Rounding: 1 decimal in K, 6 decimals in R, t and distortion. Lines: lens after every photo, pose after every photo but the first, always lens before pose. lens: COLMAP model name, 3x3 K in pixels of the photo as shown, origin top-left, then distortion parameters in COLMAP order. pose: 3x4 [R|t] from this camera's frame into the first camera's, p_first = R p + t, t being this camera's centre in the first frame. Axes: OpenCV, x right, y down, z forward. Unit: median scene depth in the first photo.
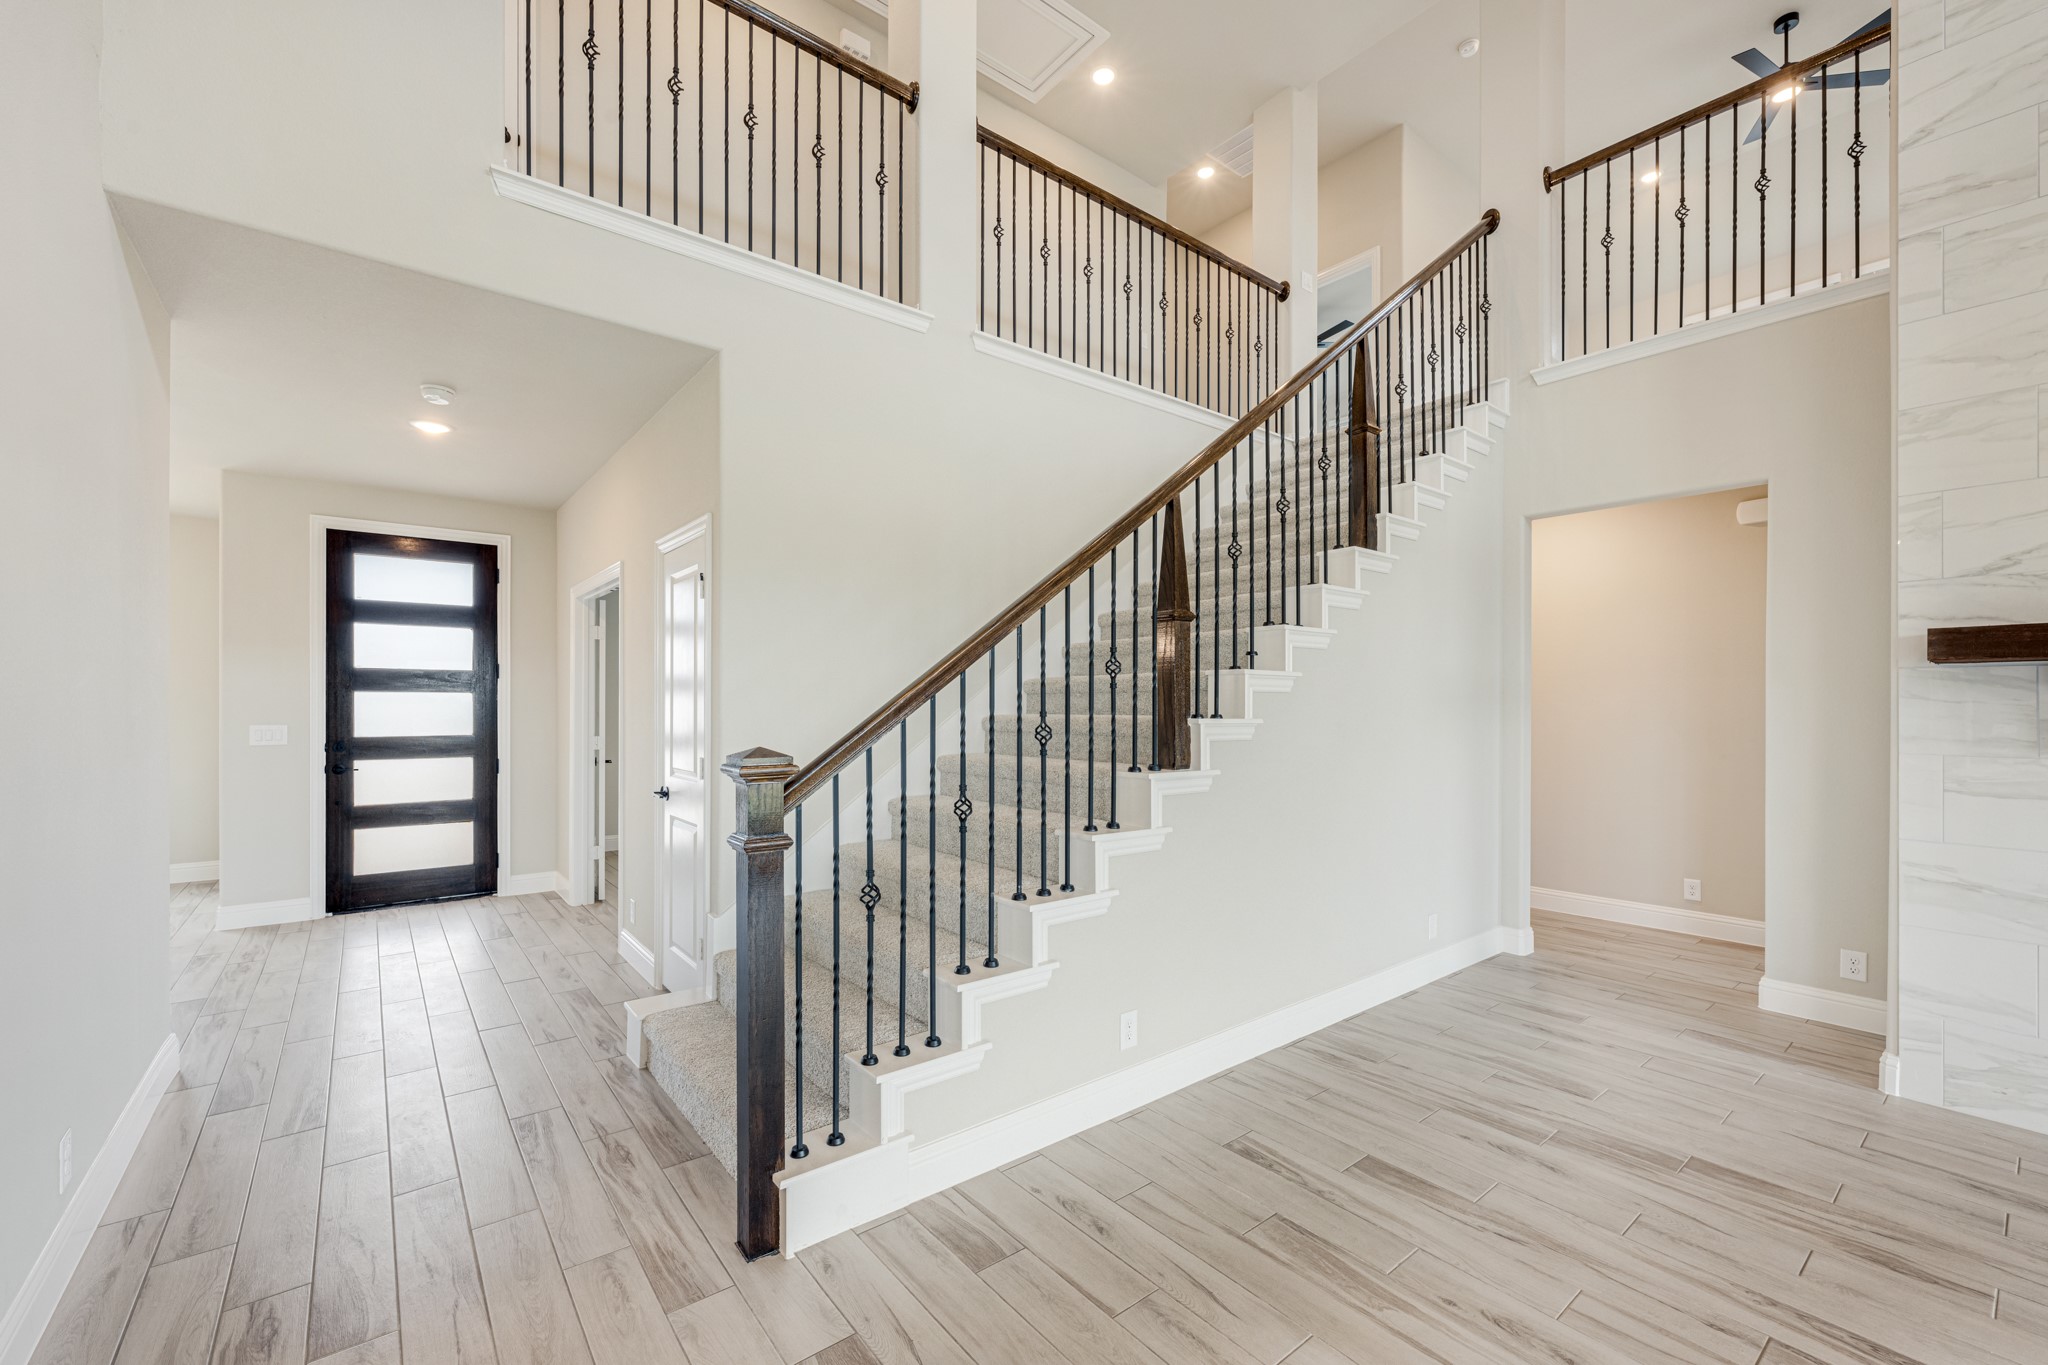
lens RADIAL K [[826.2, 0, 1101.8], [0, 826.2, 700.8], [0, 0, 1]] dist [-0.001073, 0.000498]
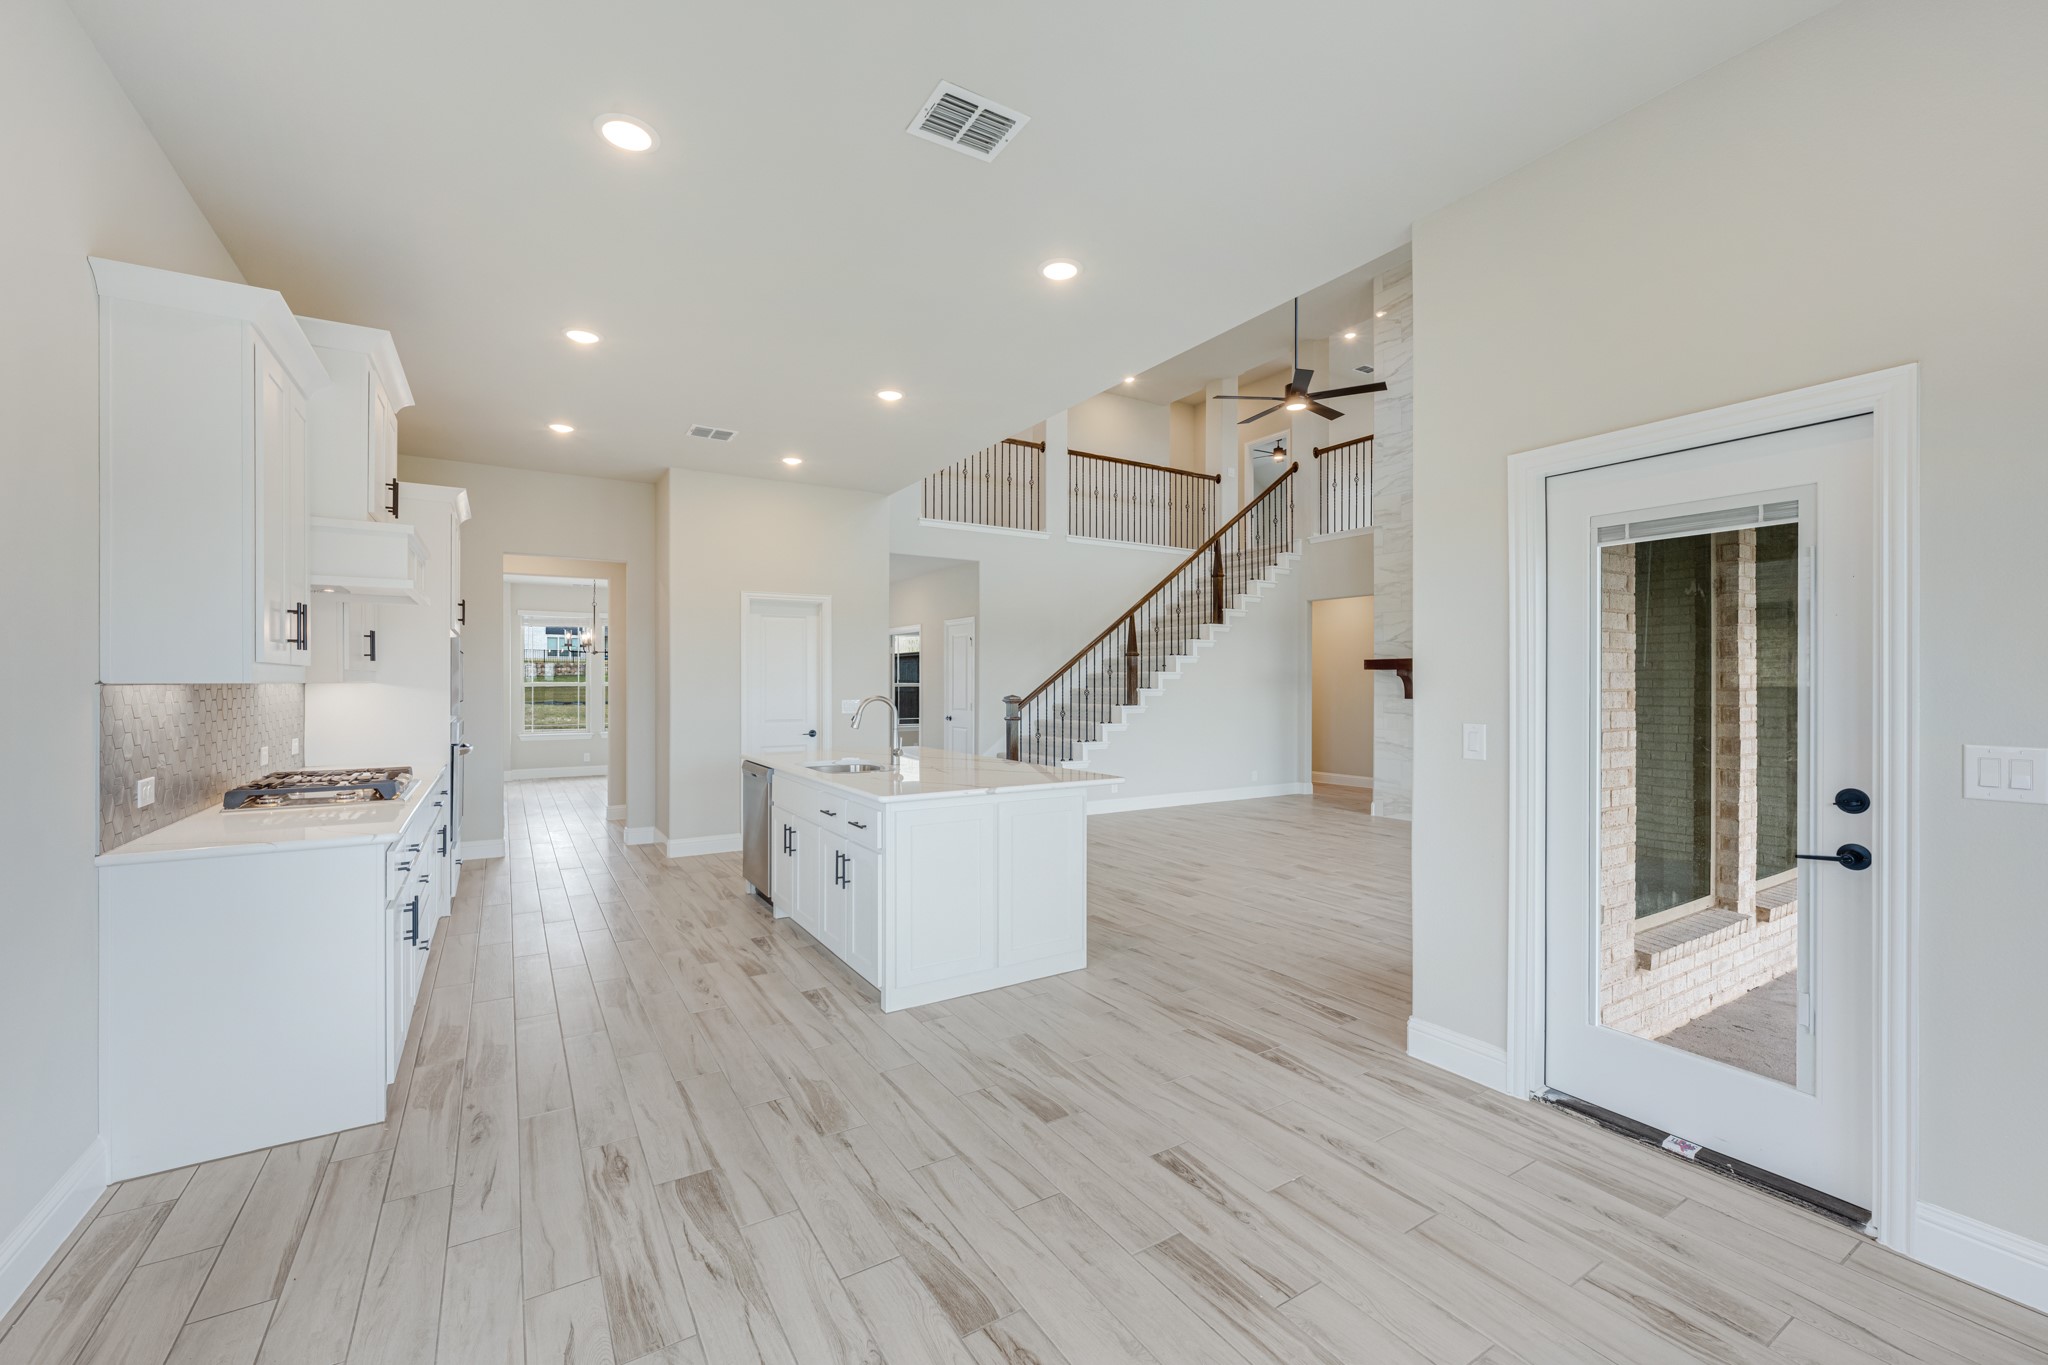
lens RADIAL K [[826.2, 0, 1077.0], [0, 826.2, 682.7], [0, 0, 1]] dist [-0.001073, 0.000498]
pose [[0.988945, -0.001393, -0.148275, 0.322010], [0.001978, 0.999991, 0.003794, -0.011571], [0.148269, -0.004045, 0.988939, -1.921998]]
